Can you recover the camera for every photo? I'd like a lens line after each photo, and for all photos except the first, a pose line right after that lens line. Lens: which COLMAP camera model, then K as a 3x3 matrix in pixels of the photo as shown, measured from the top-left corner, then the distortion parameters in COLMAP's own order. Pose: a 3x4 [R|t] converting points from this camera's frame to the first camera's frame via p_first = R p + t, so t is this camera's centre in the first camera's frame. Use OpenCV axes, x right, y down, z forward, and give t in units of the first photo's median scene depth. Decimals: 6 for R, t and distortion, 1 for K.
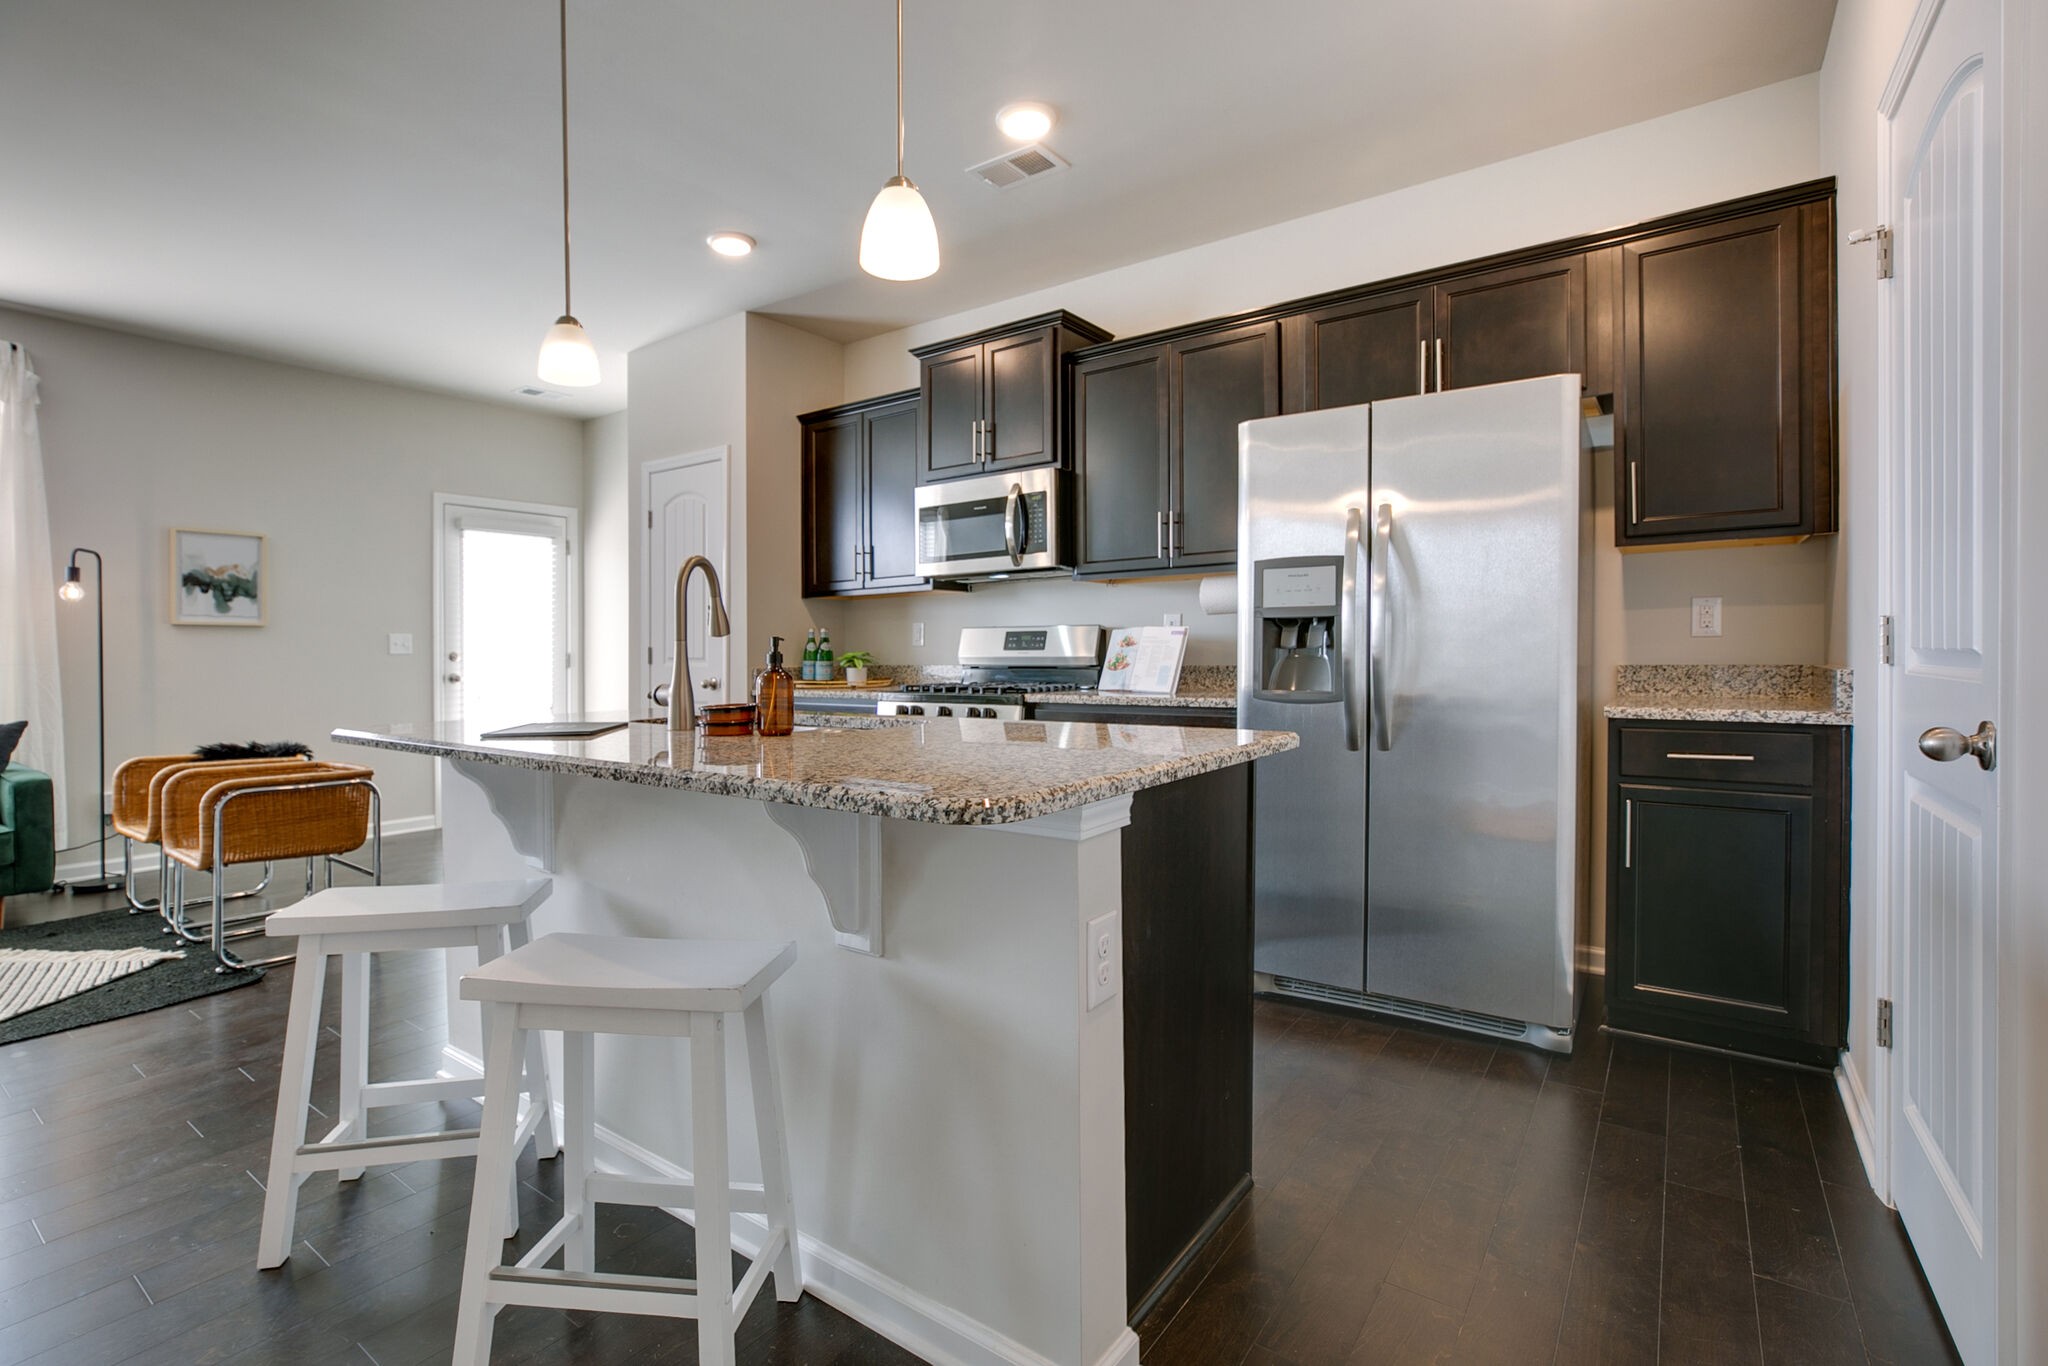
lens RADIAL K [[918.7, 0, 1028.3], [0, 918.7, 667.0], [0, 0, 1]] dist [0.000758, -0.000100]
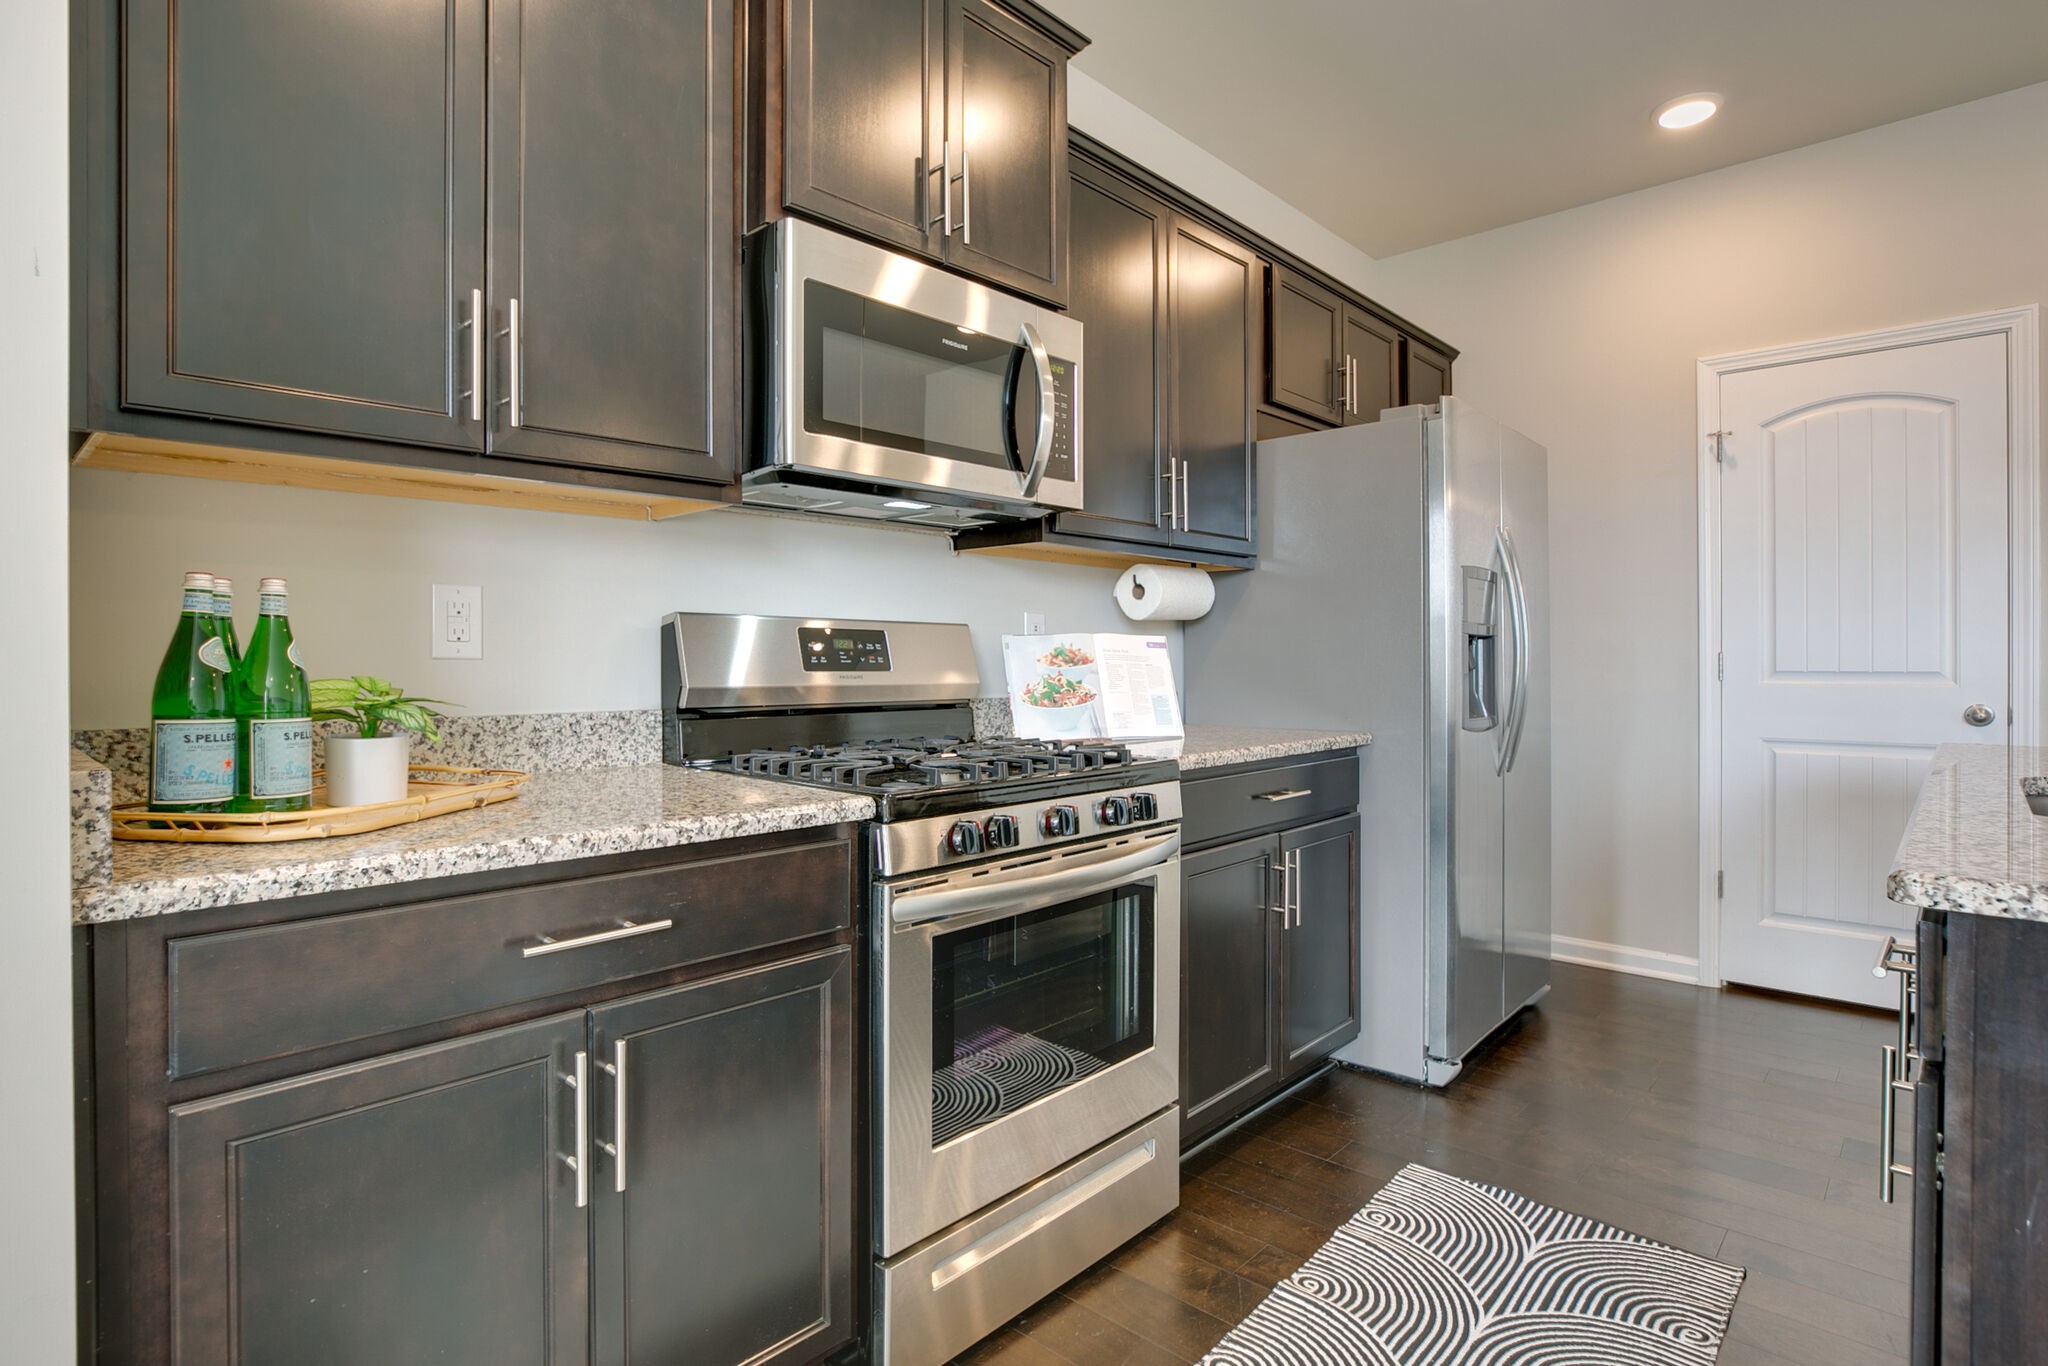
lens RADIAL K [[1033.5, 0, 1021.8], [0, 1033.5, 665.0], [0, 0, 1]] dist [-0.011719, 0.001487]
pose [[0.135344, 0.001050, 0.990798, -0.514885], [0.008298, 0.999963, -0.002193, -0.019205], [-0.990764, 0.008518, 0.135330, 0.854127]]
